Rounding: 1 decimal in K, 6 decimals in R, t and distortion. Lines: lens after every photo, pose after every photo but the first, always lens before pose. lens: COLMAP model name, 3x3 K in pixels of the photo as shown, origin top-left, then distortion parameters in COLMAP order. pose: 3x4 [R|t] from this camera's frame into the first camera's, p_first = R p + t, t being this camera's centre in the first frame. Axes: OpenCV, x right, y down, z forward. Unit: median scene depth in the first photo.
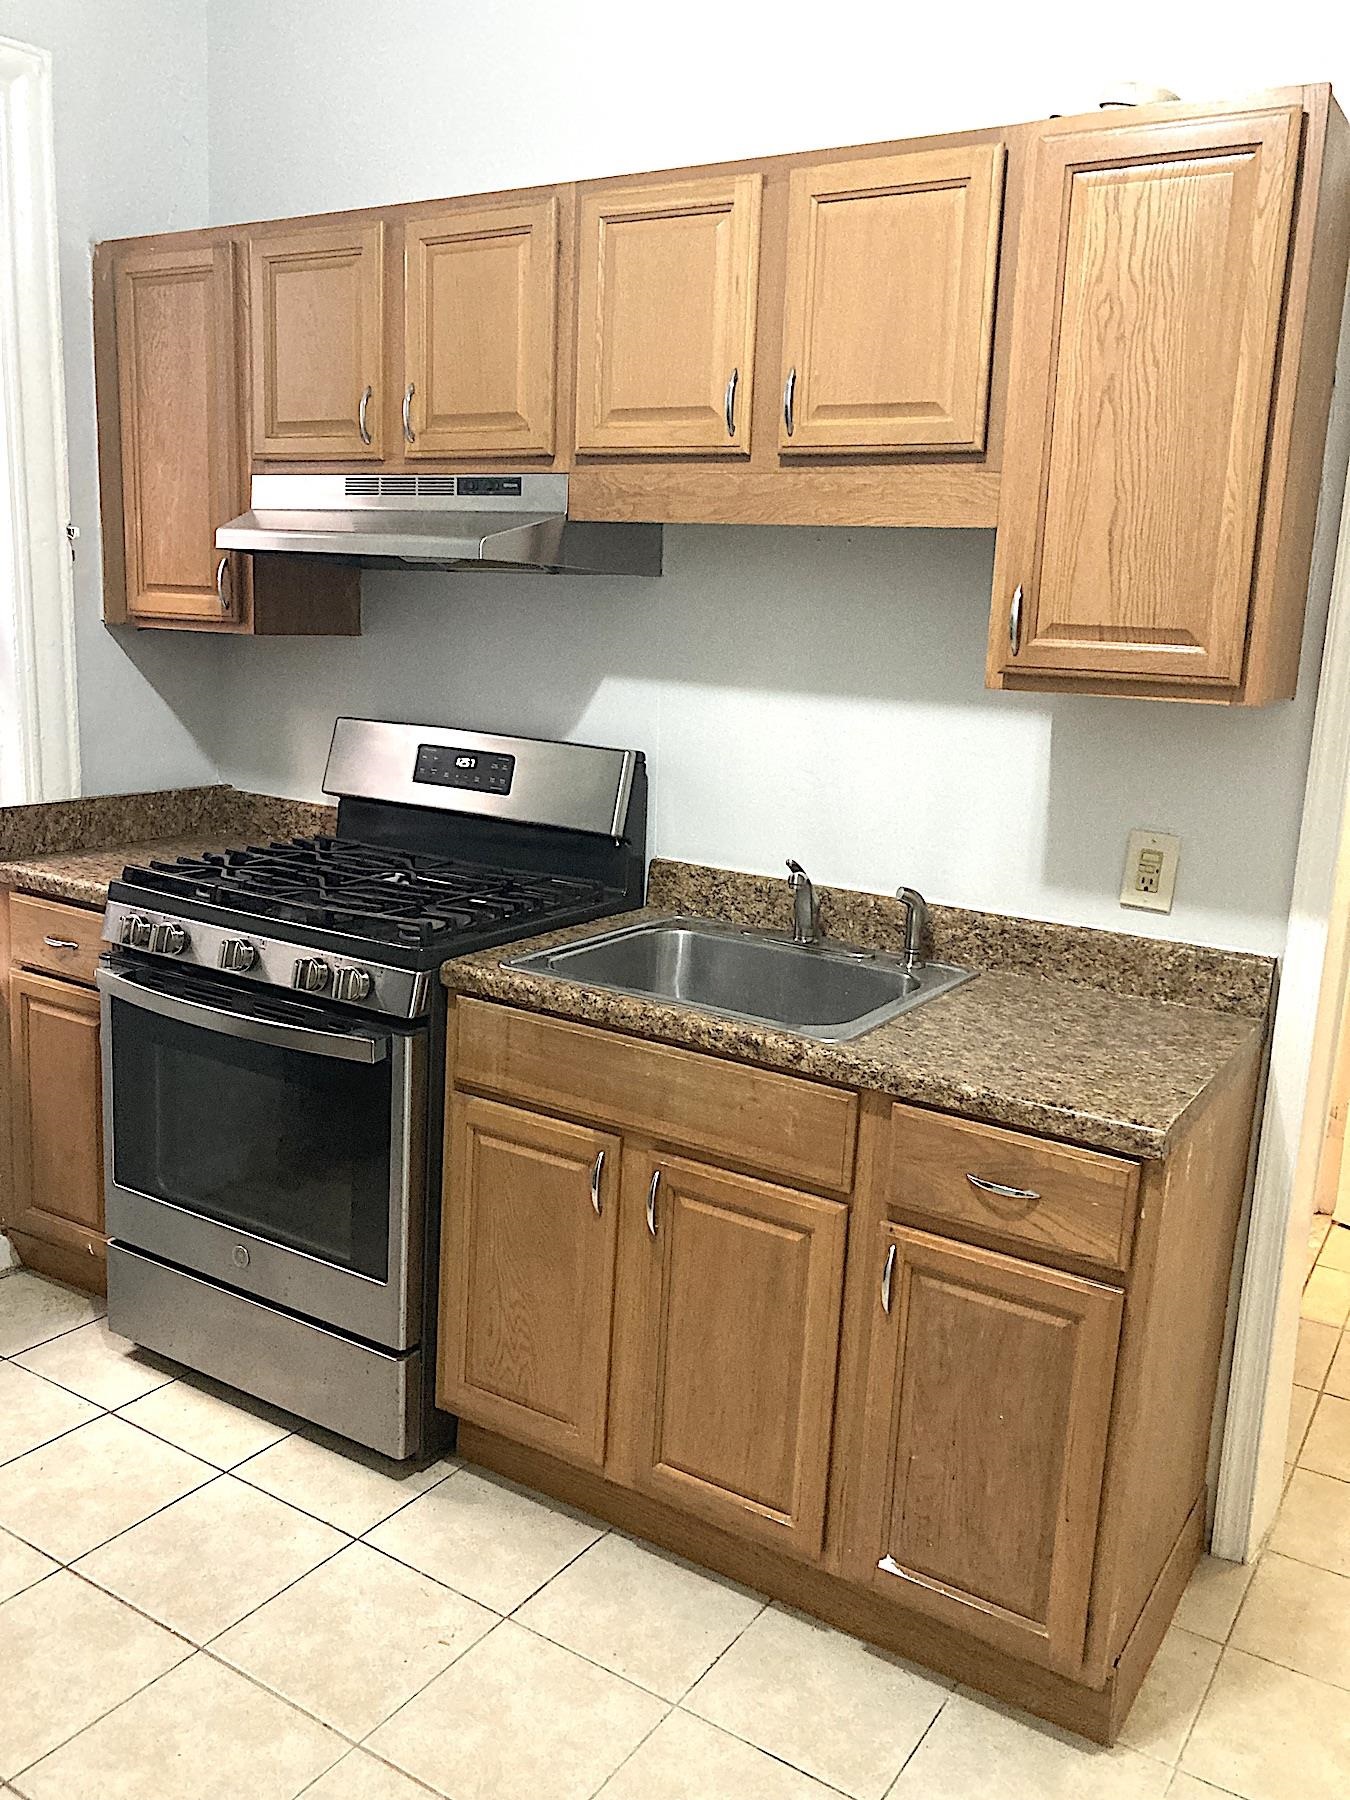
lens RADIAL K [[1477.2, 0, 691.5], [0, 1477.2, 902.0], [0, 0, 1]] dist [0.018736, -0.016447]
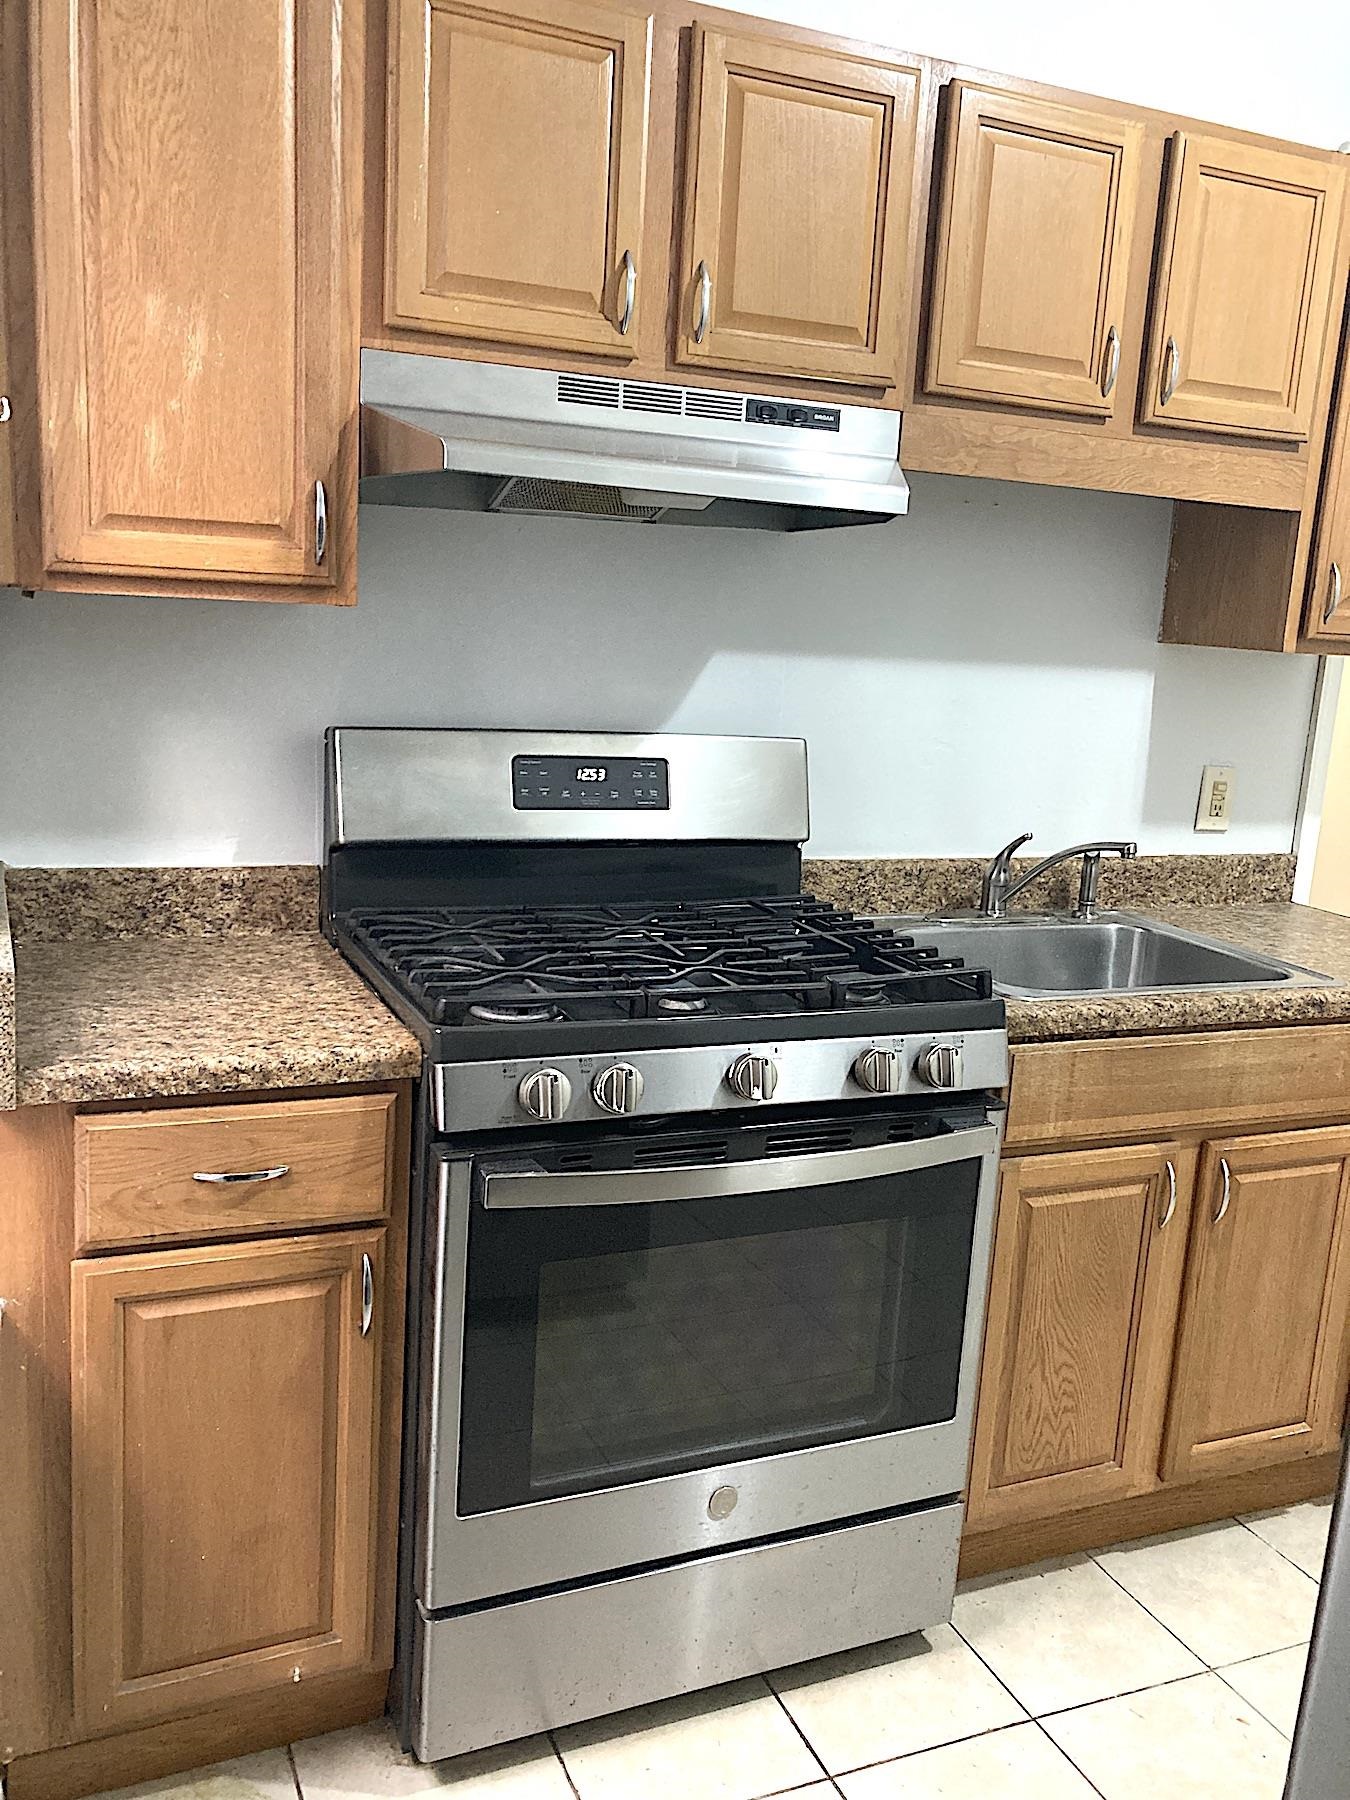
lens RADIAL K [[1477.2, 0, 696.8], [0, 1477.2, 902.6], [0, 0, 1]] dist [0.018736, -0.016447]
pose [[0.570553, -0.176112, 0.802156, -0.906013], [0.134572, 0.983583, 0.120227, -0.139465], [-0.810160, 0.039352, 0.584886, 0.643646]]
